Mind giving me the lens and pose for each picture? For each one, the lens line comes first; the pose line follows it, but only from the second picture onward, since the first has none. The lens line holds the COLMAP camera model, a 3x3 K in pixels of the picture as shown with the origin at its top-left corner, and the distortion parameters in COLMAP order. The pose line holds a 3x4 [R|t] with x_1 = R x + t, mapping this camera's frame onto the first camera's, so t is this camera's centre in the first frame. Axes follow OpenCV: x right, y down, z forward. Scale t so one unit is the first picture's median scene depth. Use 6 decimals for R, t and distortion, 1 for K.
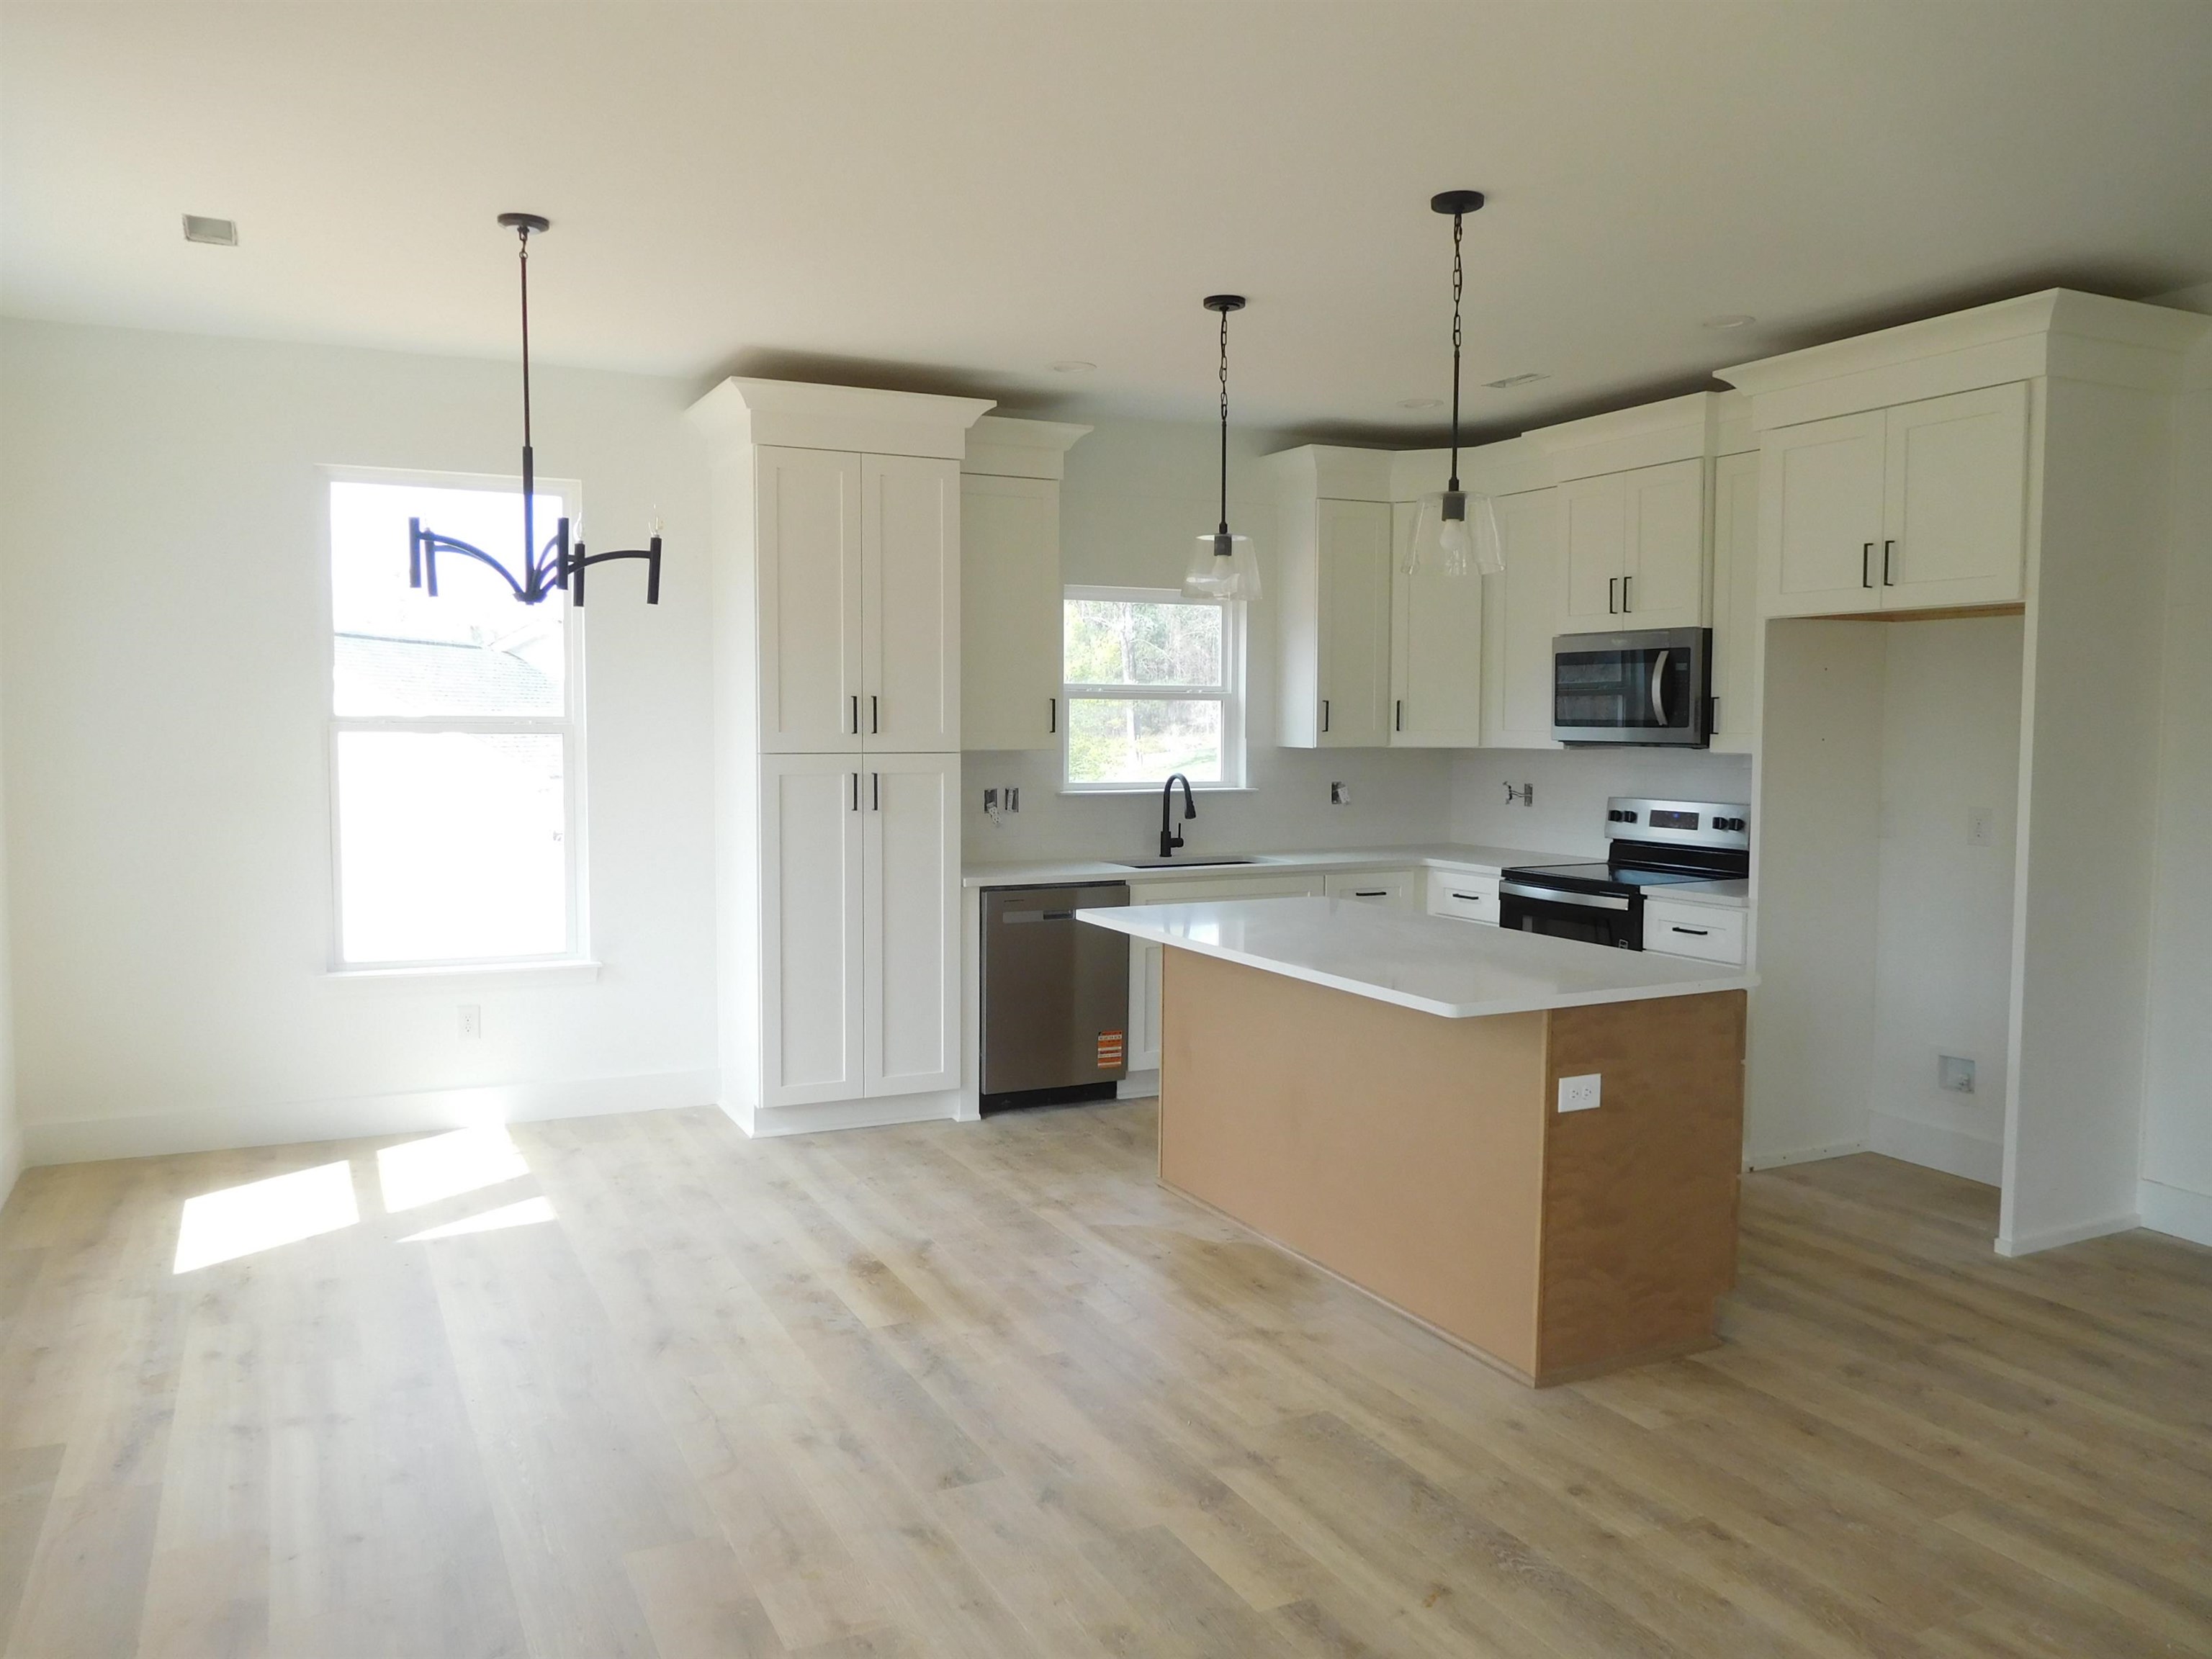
lens RADIAL K [[1659.5, 0, 1120.2], [0, 1659.5, 842.4], [0, 0, 1]] dist [-0.017534, 0.005490]
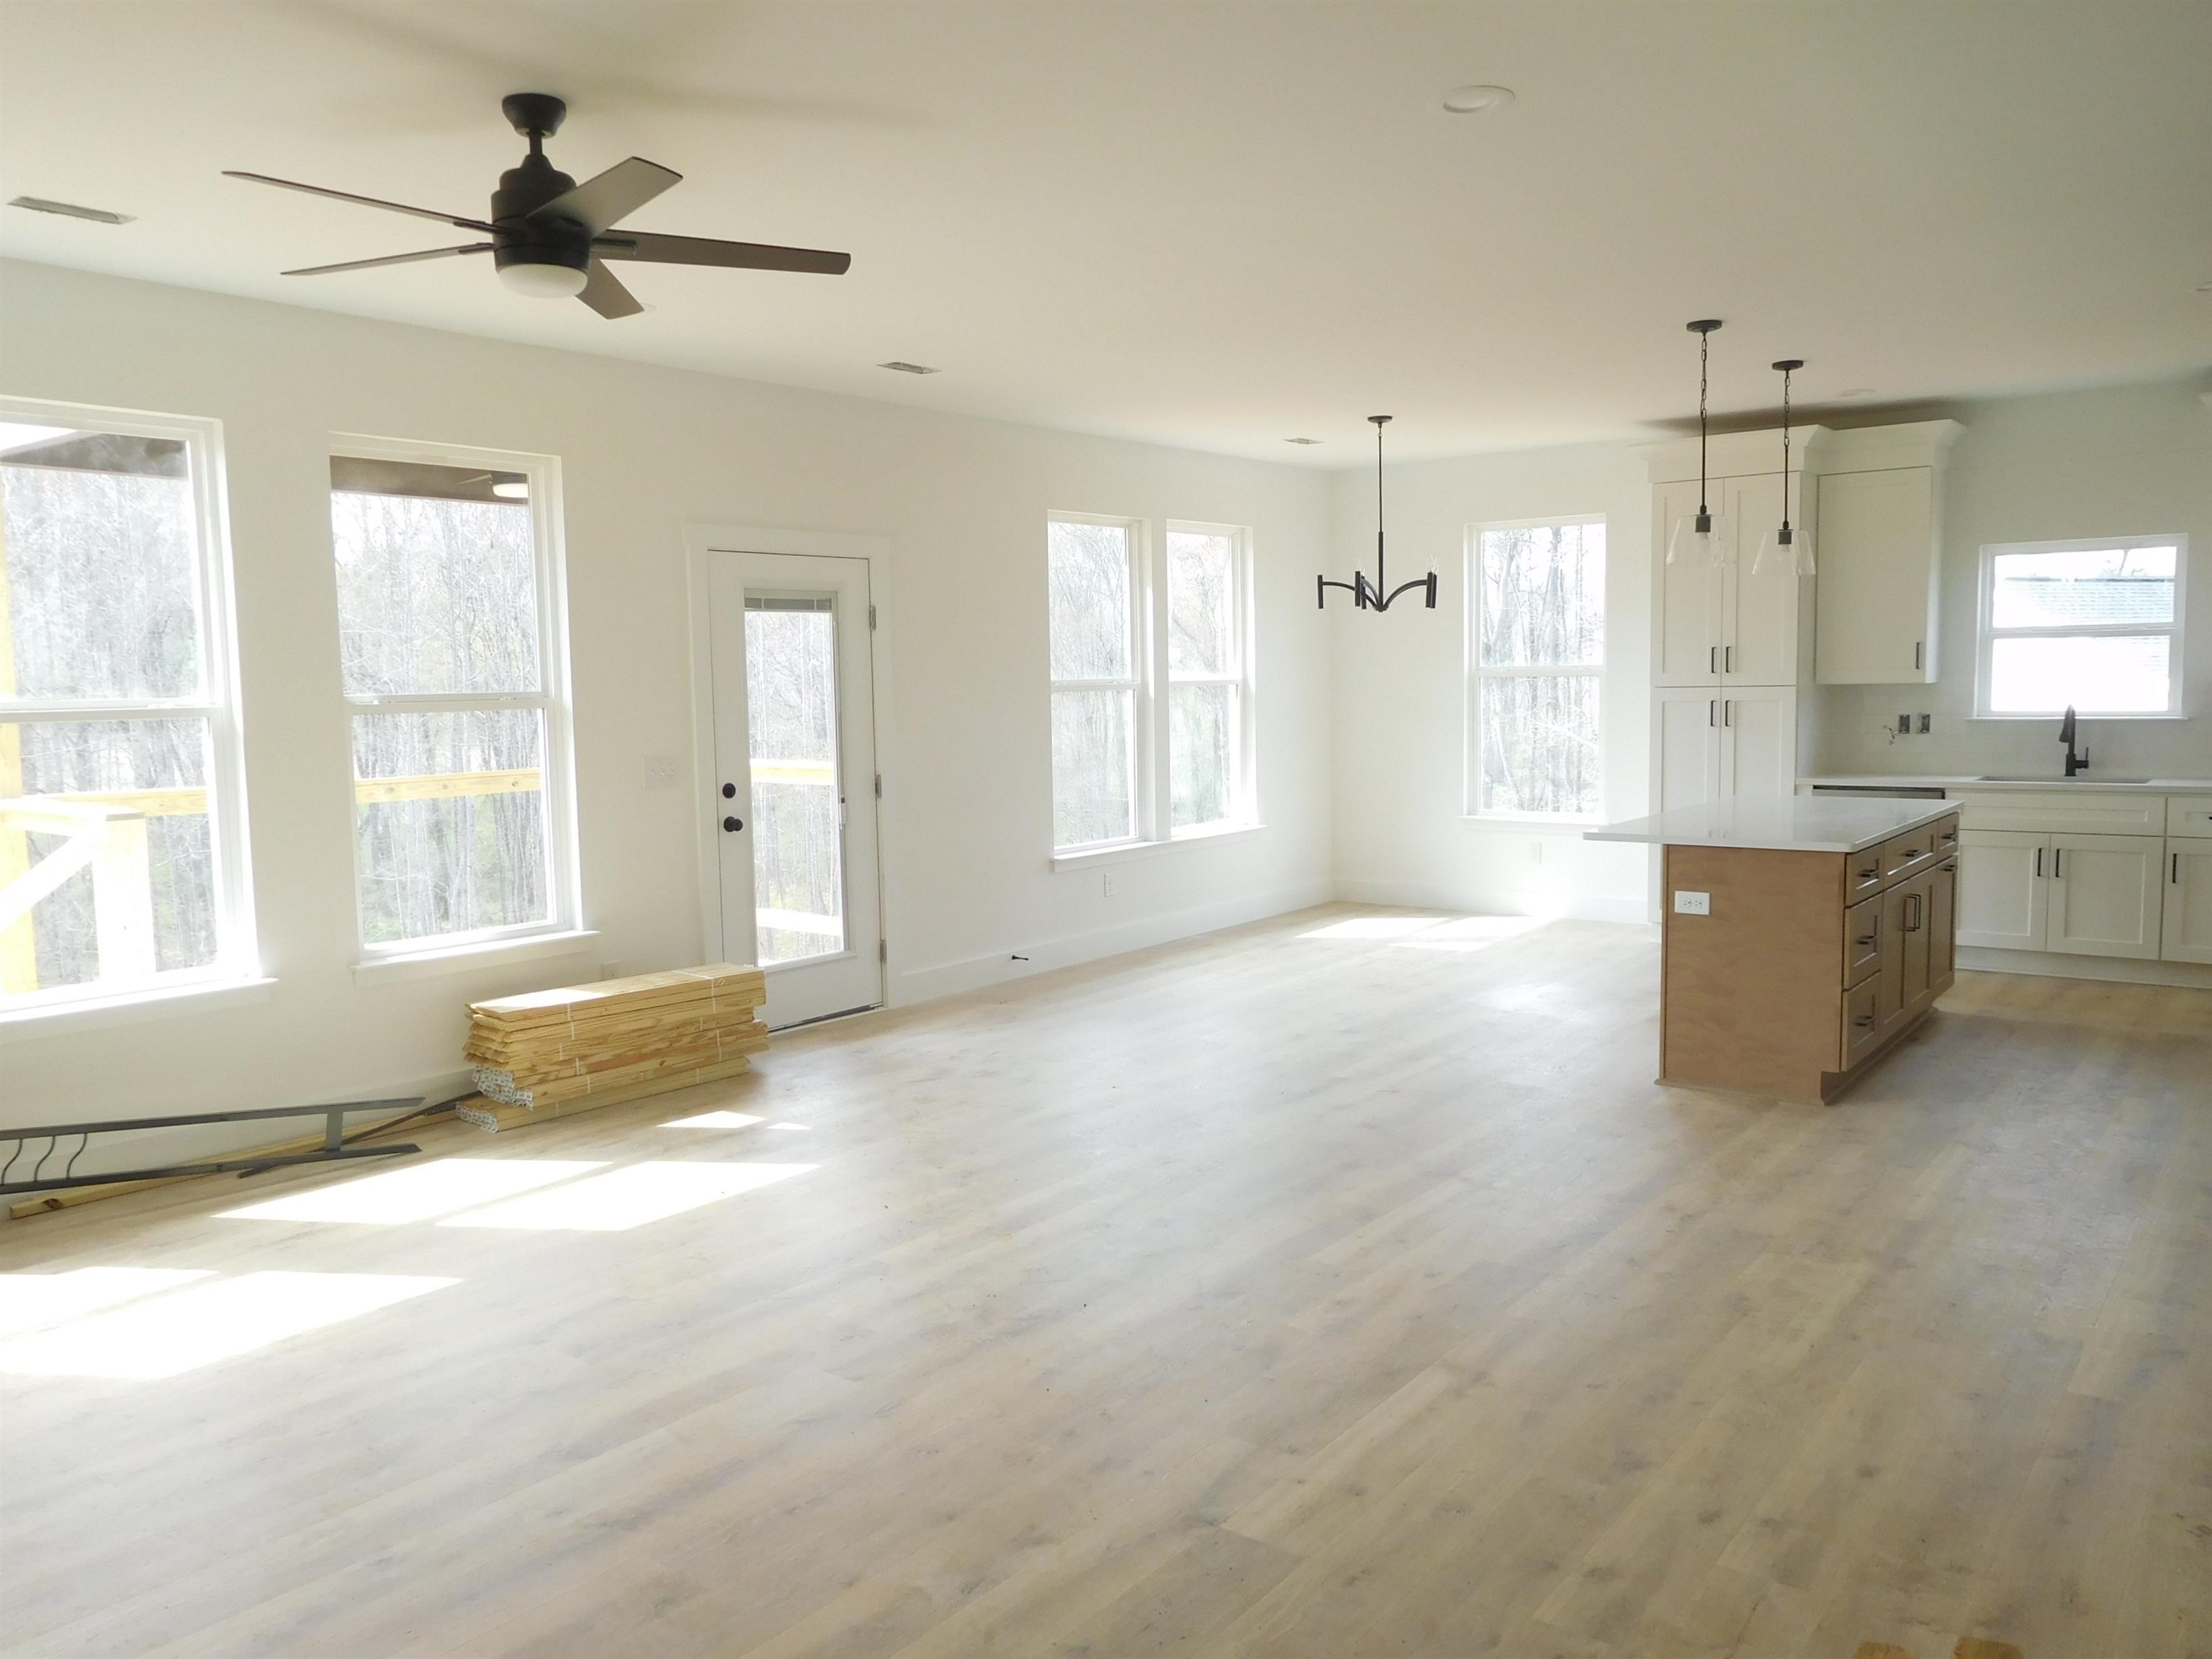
lens RADIAL K [[1659.5, 0, 1109.6], [0, 1659.5, 835.1], [0, 0, 1]] dist [-0.017534, 0.005490]
pose [[0.442460, 0.074909, -0.893654, 0.986152], [-0.044792, 0.997107, 0.061404, 0.011540], [0.895669, 0.012860, 0.444535, -0.125991]]
